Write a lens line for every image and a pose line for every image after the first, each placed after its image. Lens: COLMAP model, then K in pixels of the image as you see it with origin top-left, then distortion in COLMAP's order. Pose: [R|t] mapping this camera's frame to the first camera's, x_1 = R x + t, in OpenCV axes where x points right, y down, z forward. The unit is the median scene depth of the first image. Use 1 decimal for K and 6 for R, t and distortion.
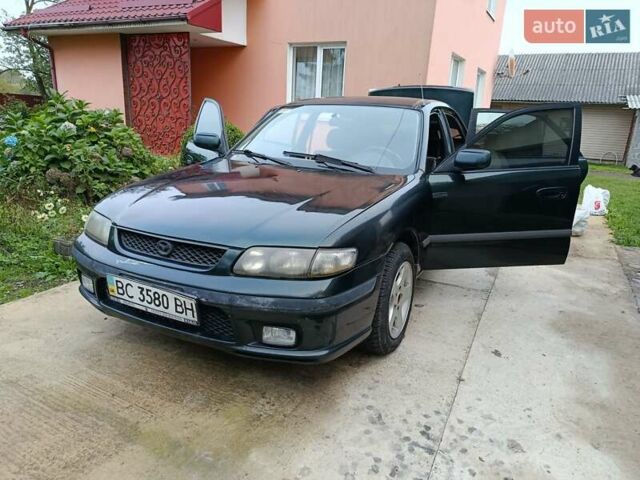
lens RADIAL K [[434.8, 0, 315.3], [0, 434.8, 241.9], [0, 0, 1]] dist [0.010387, -0.006367]
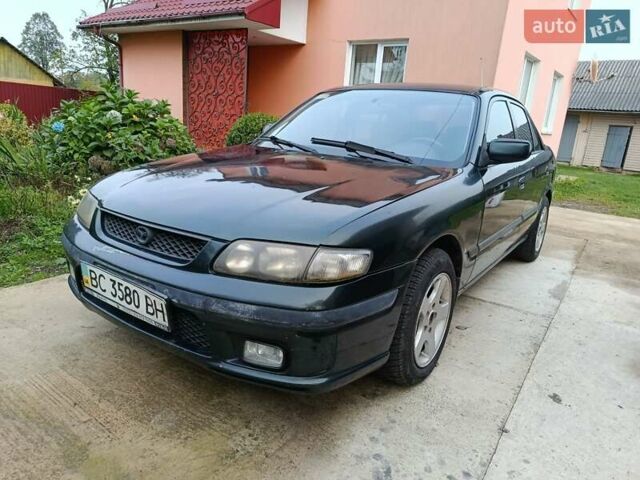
lens RADIAL K [[438.4, 0, 316.8], [0, 438.4, 240.1], [0, 0, 1]] dist [0.001931, -0.001283]
pose [[0.990454, 0.062014, -0.123109, 0.081962], [-0.064252, 0.997831, -0.014294, 0.012659], [0.121955, 0.022068, 0.992290, 0.184601]]
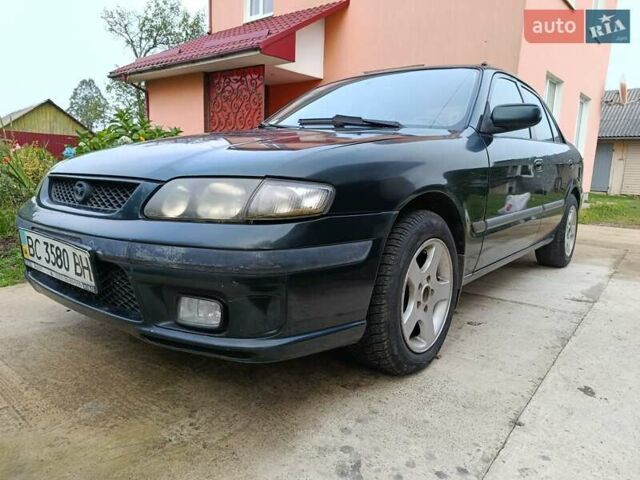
lens RADIAL K [[441.2, 0, 314.9], [0, 441.2, 240.2], [0, 0, 1]] dist [-0.000759, -0.003358]
pose [[0.979467, 0.022507, -0.200344, 0.178564], [-0.045597, 0.992729, -0.111398, 0.147312], [0.196381, 0.118245, 0.973372, 0.325980]]
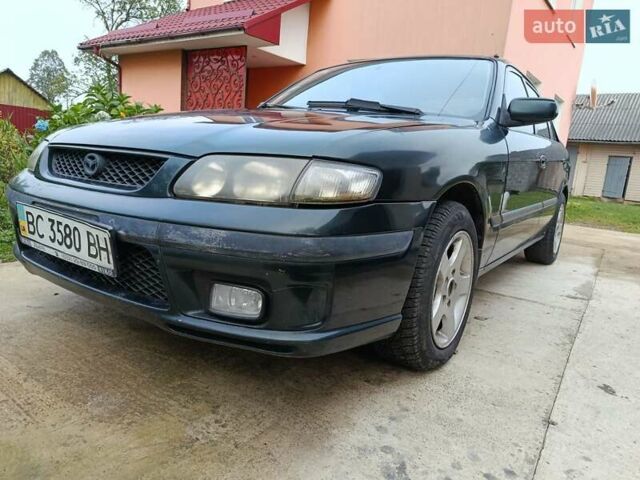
lens RADIAL K [[441.2, 0, 314.9], [0, 441.2, 240.2], [0, 0, 1]] dist [-0.000759, -0.003358]
pose [[0.989726, 0.063521, -0.128093, 0.079231], [-0.075488, 0.993000, -0.090844, 0.150925], [0.121426, 0.099580, 0.987593, 0.348959]]
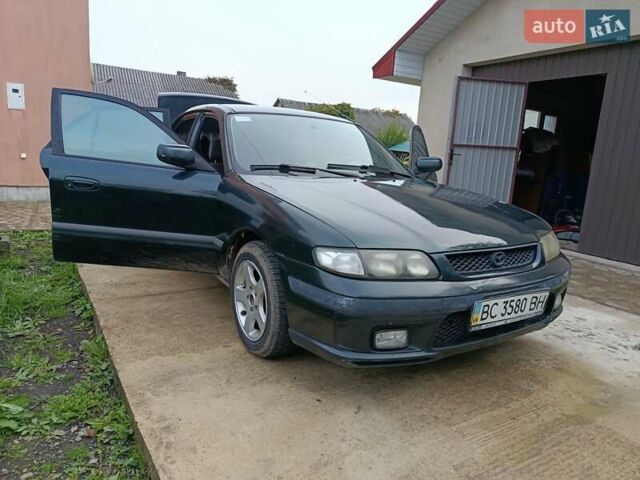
lens RADIAL K [[434.8, 0, 315.3], [0, 434.8, 241.9], [0, 0, 1]] dist [0.010387, -0.006367]
pose [[0.526690, -0.178271, 0.831154, -1.300993], [0.192538, 0.977370, 0.087624, -0.181978], [-0.827965, 0.113878, 0.549095, 0.722708]]
